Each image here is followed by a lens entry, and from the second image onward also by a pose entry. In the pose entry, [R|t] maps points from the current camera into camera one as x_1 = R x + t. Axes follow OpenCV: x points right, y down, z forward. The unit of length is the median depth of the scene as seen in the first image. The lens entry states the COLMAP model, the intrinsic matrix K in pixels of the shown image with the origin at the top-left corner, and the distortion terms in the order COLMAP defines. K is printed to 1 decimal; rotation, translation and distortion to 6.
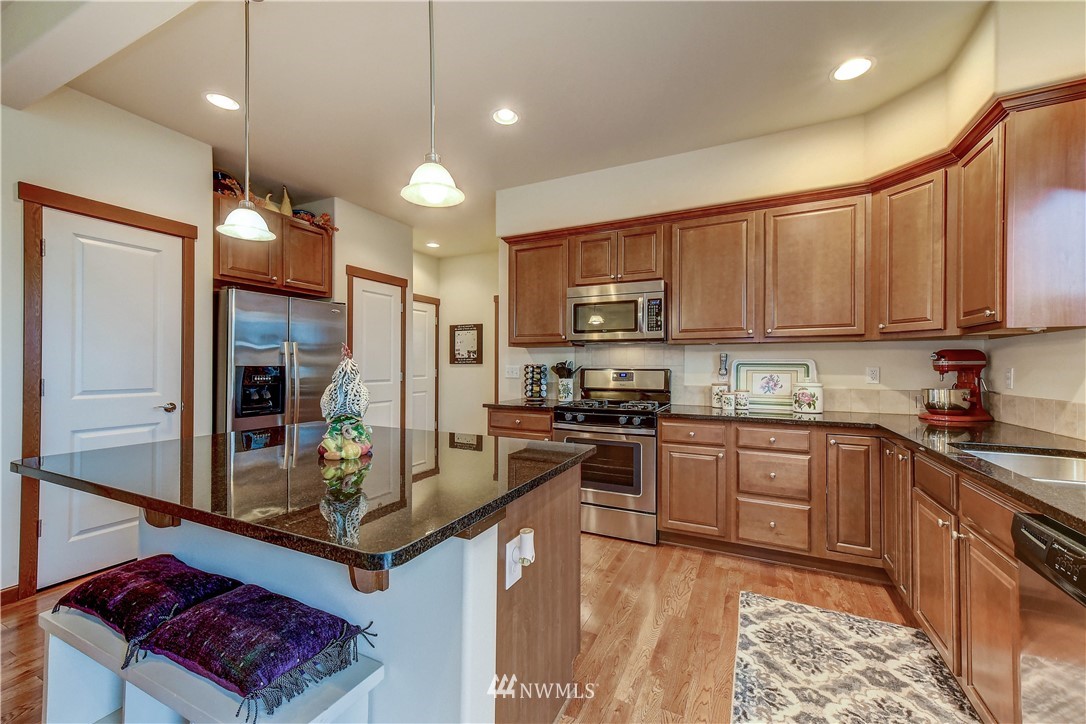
lens RADIAL K [[428.8, 0, 543.1], [0, 428.8, 365.2], [0, 0, 1]] dist [0.013992, -0.000080]
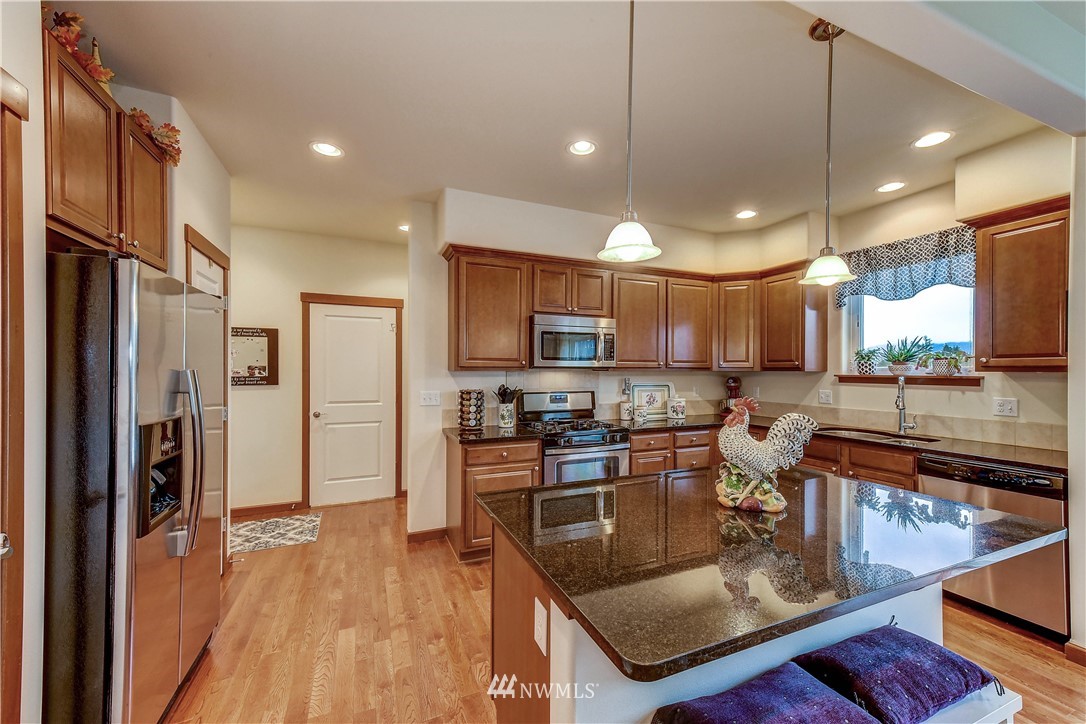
lens RADIAL K [[428.8, 0, 552.6], [0, 428.8, 368.3], [0, 0, 1]] dist [0.013992, -0.000080]
pose [[0.642814, 0.000139, 0.766023, -0.716390], [-0.000056, 1.000000, -0.000134, -0.055324], [-0.766023, 0.000043, 0.642814, 0.334436]]
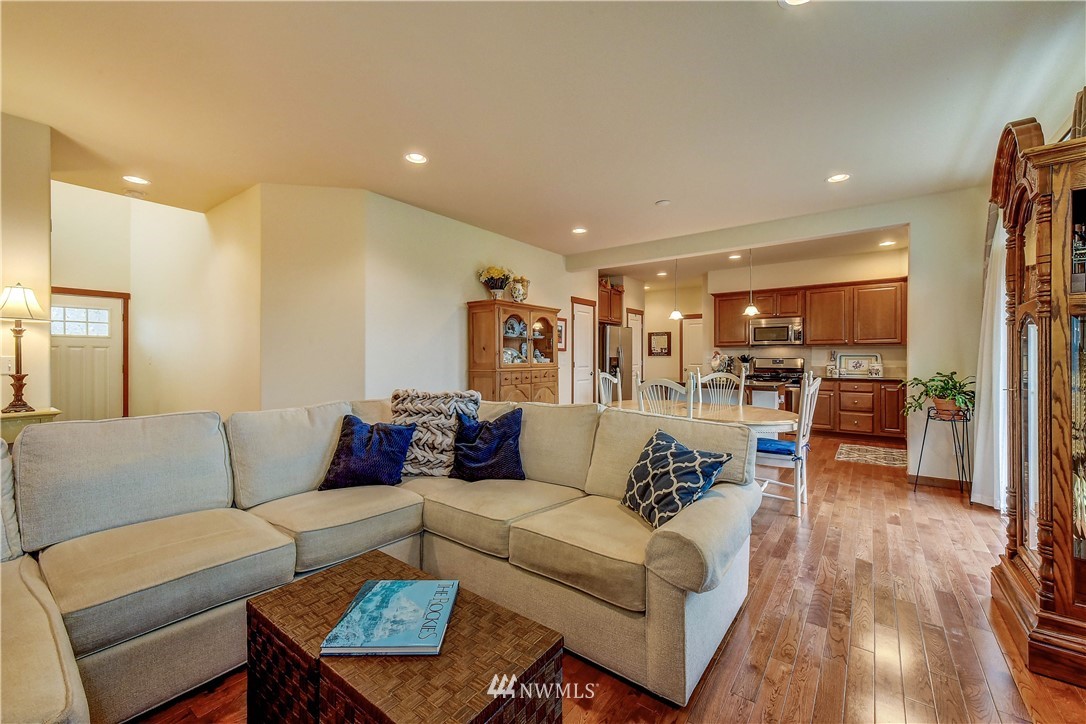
lens RADIAL K [[428.8, 0, 543.5], [0, 428.8, 357.4], [0, 0, 1]] dist [0.013992, -0.000080]
pose [[0.982318, -0.002843, -0.187200, -0.569491], [0.003255, 0.999993, 0.001892, -0.002661], [0.187193, -0.002468, 0.982320, -1.324946]]
